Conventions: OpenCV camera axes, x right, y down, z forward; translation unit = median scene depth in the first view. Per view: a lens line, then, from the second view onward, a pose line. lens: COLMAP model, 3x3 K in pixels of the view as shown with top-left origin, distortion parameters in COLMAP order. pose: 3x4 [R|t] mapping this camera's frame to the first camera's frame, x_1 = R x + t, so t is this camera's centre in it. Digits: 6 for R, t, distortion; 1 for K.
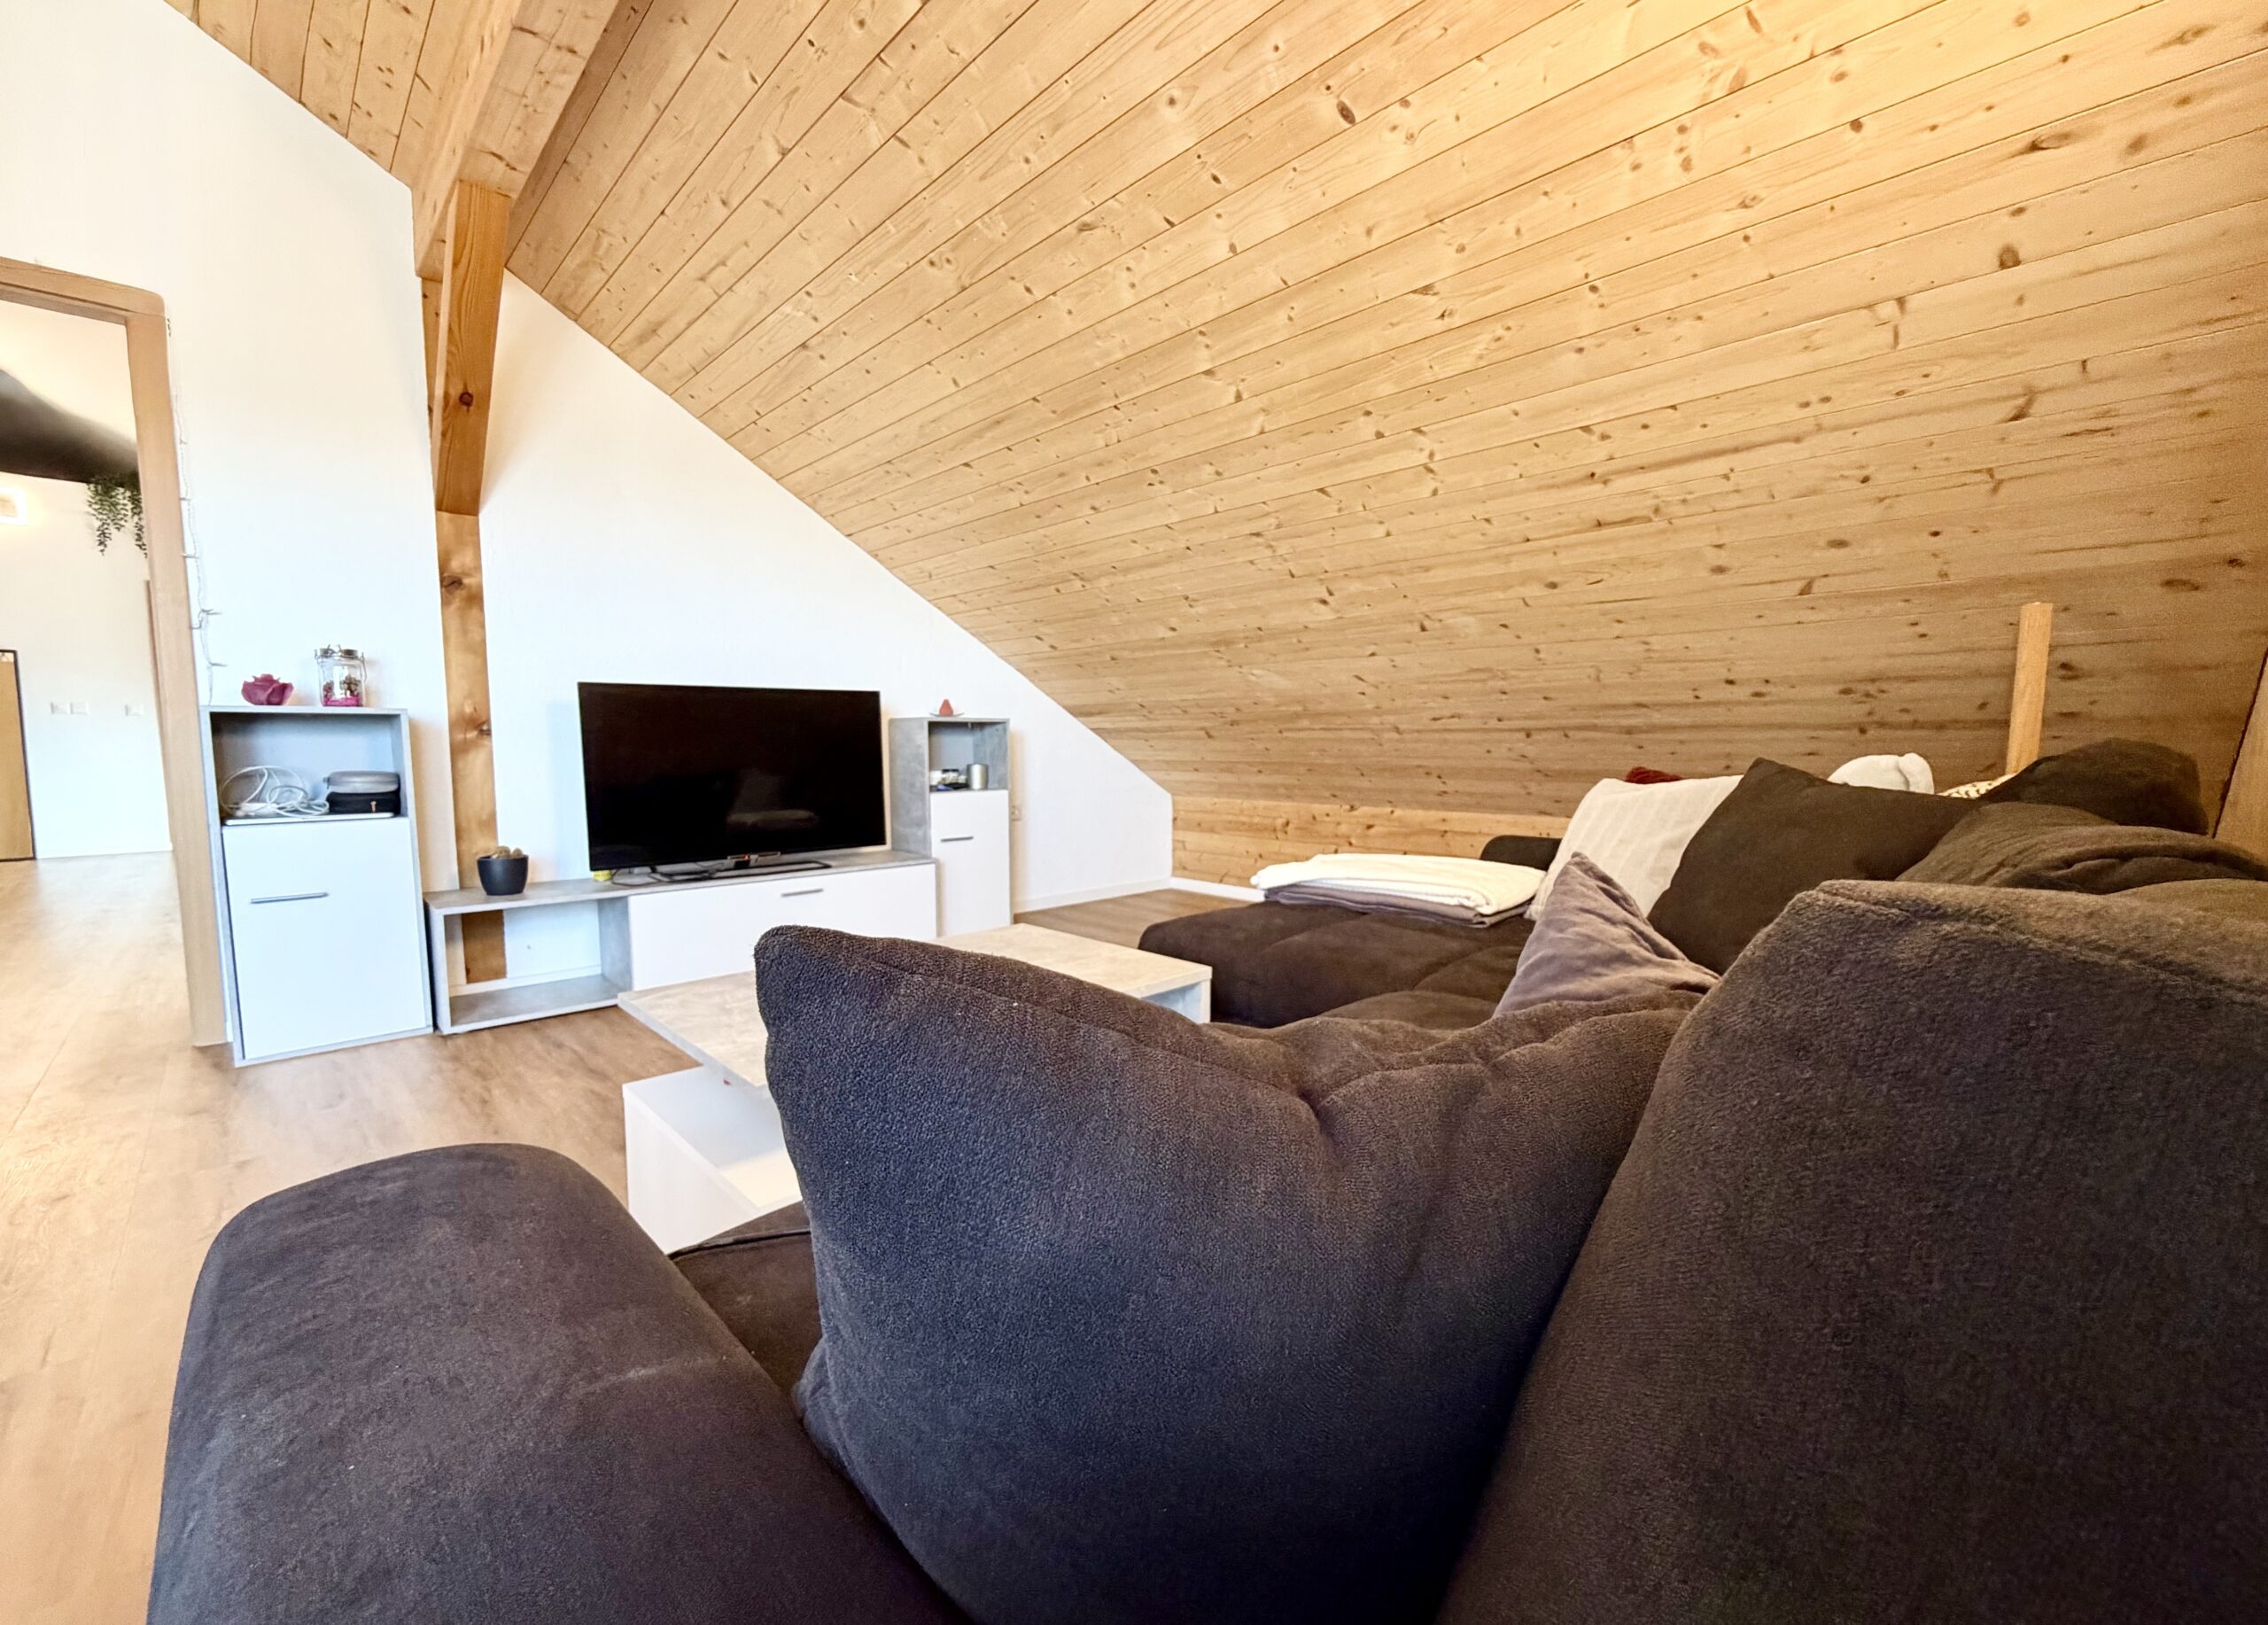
lens RADIAL K [[921.4, 0, 1133.5], [0, 921.4, 808.4], [0, 0, 1]] dist [-0.001328, -0.000177]
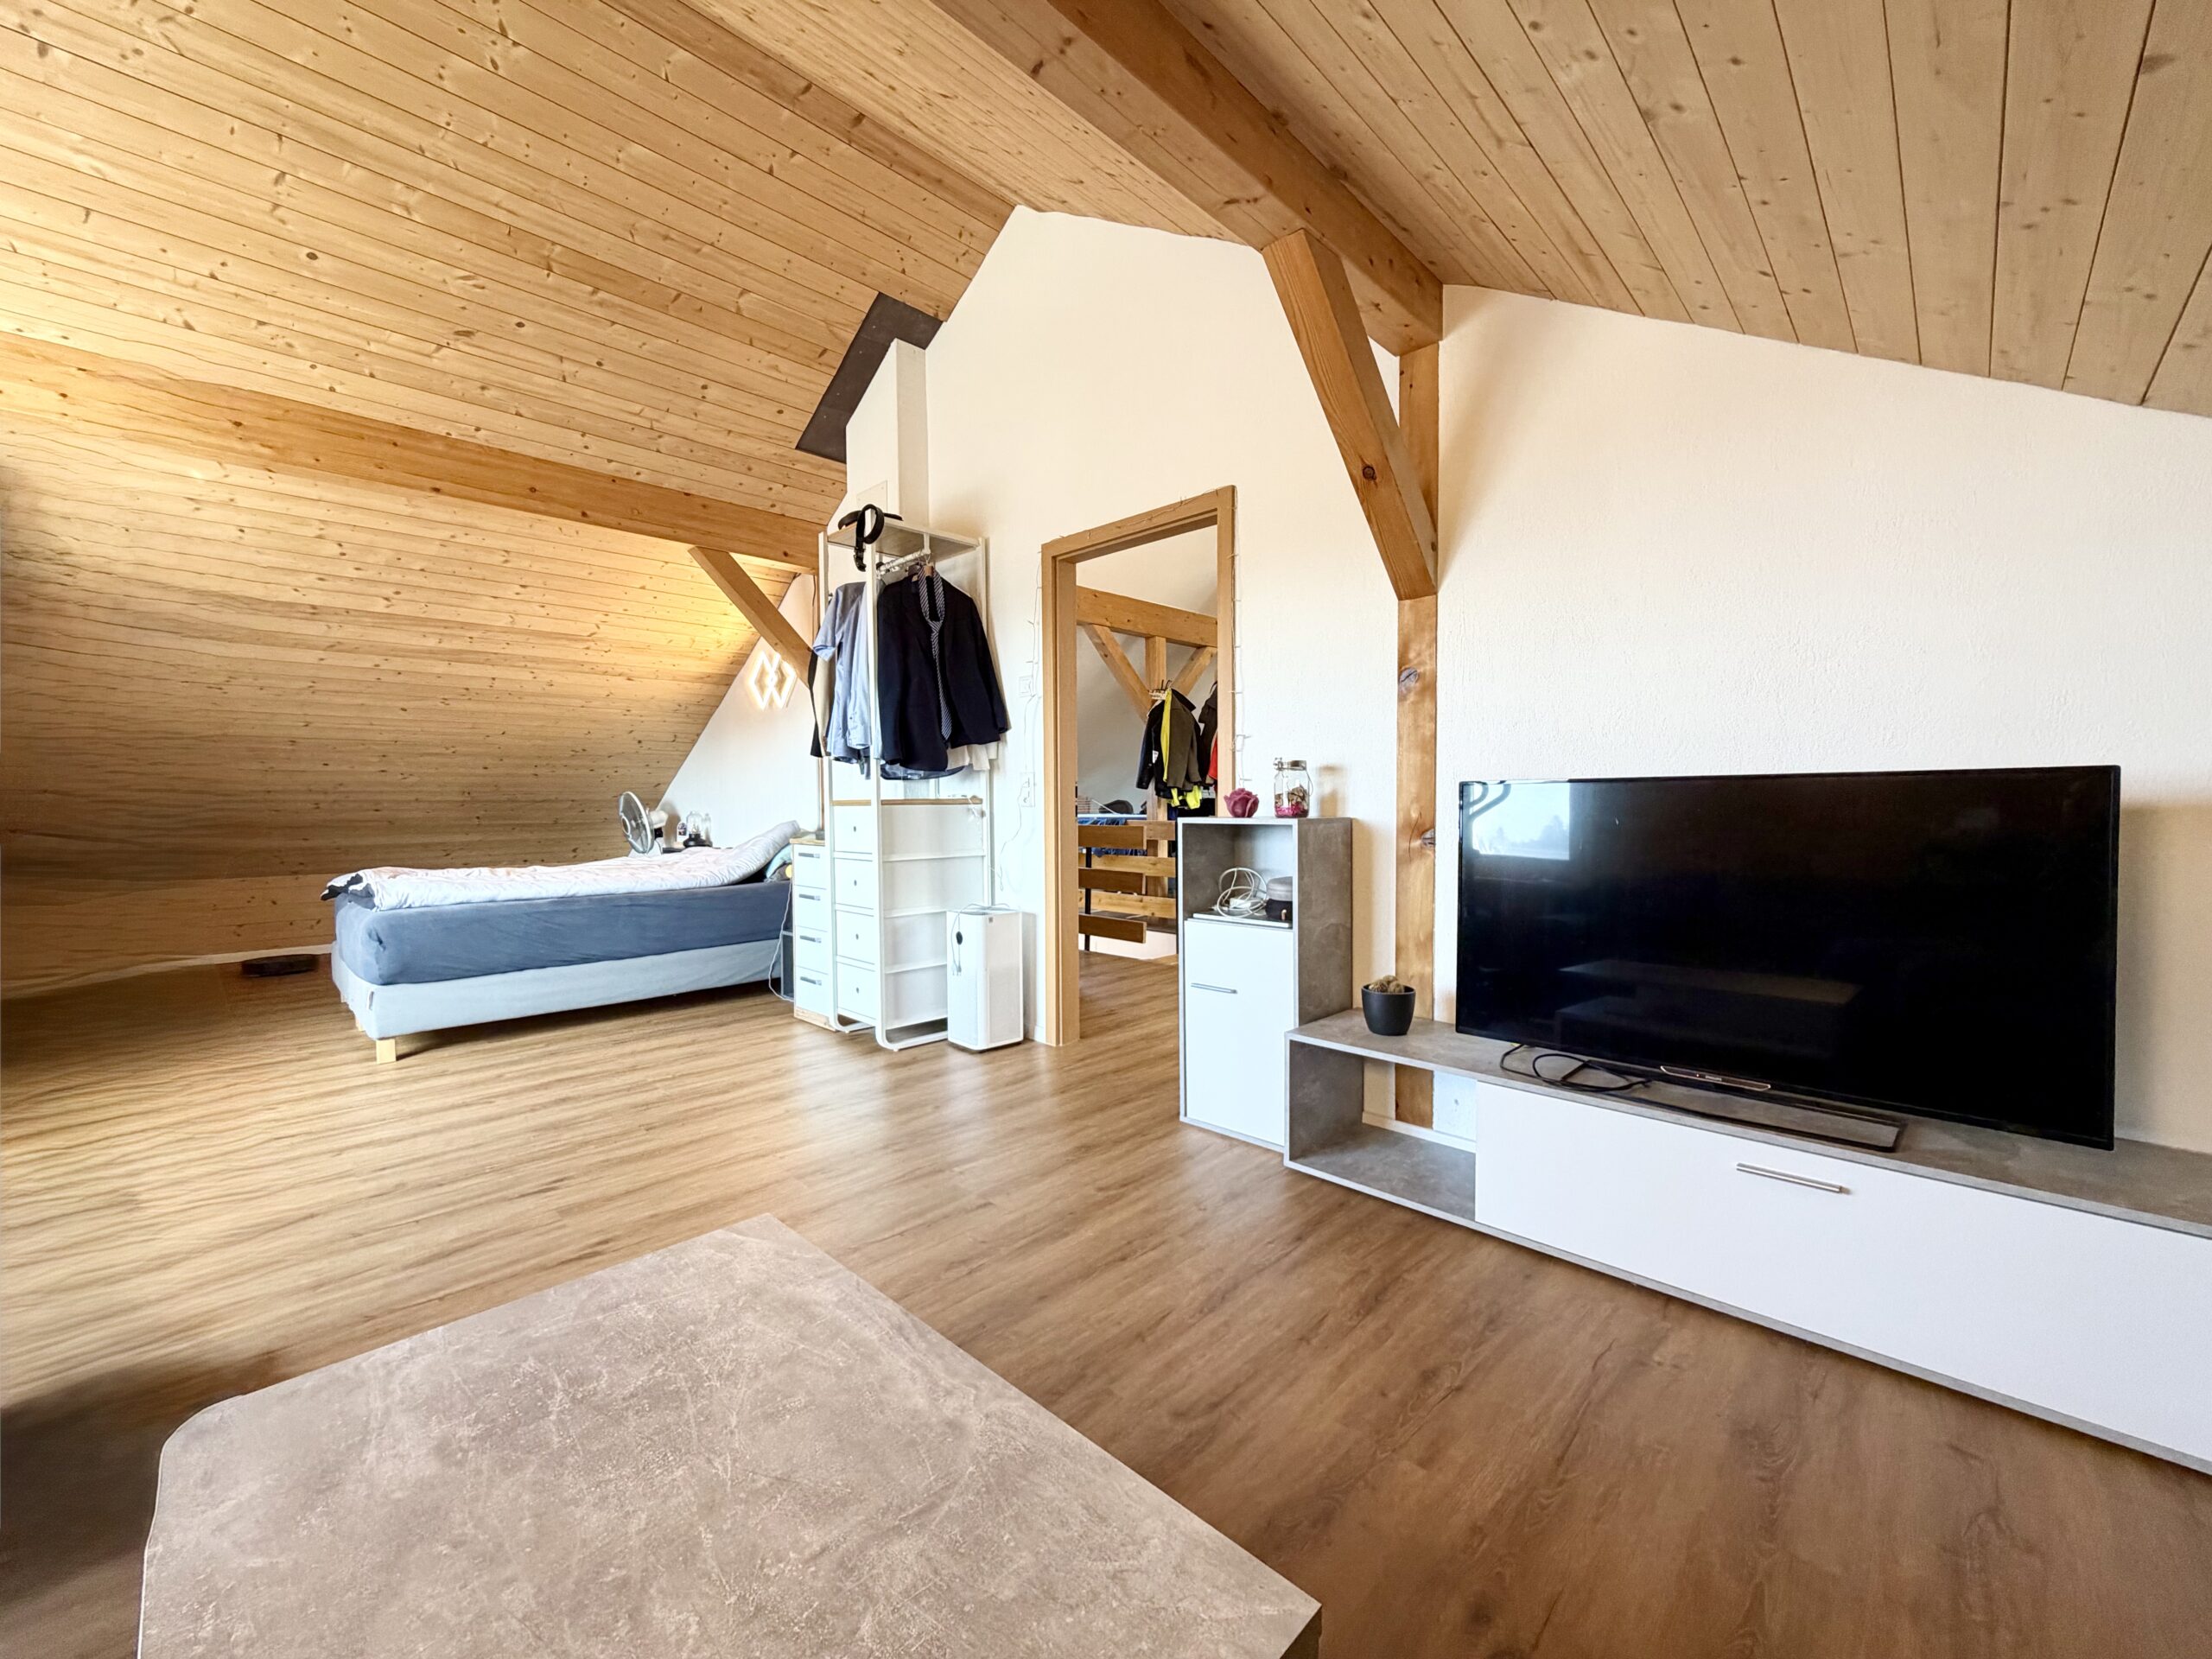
lens RADIAL K [[885.3, 0, 1106.2], [0, 885.3, 824.2], [0, 0, 1]] dist [0.012091, -0.000312]
pose [[0.029108, 0.026026, -0.999237, 0.124877], [-0.070286, 0.997240, 0.023927, -0.098091], [0.997102, 0.069536, 0.030857, 0.680564]]
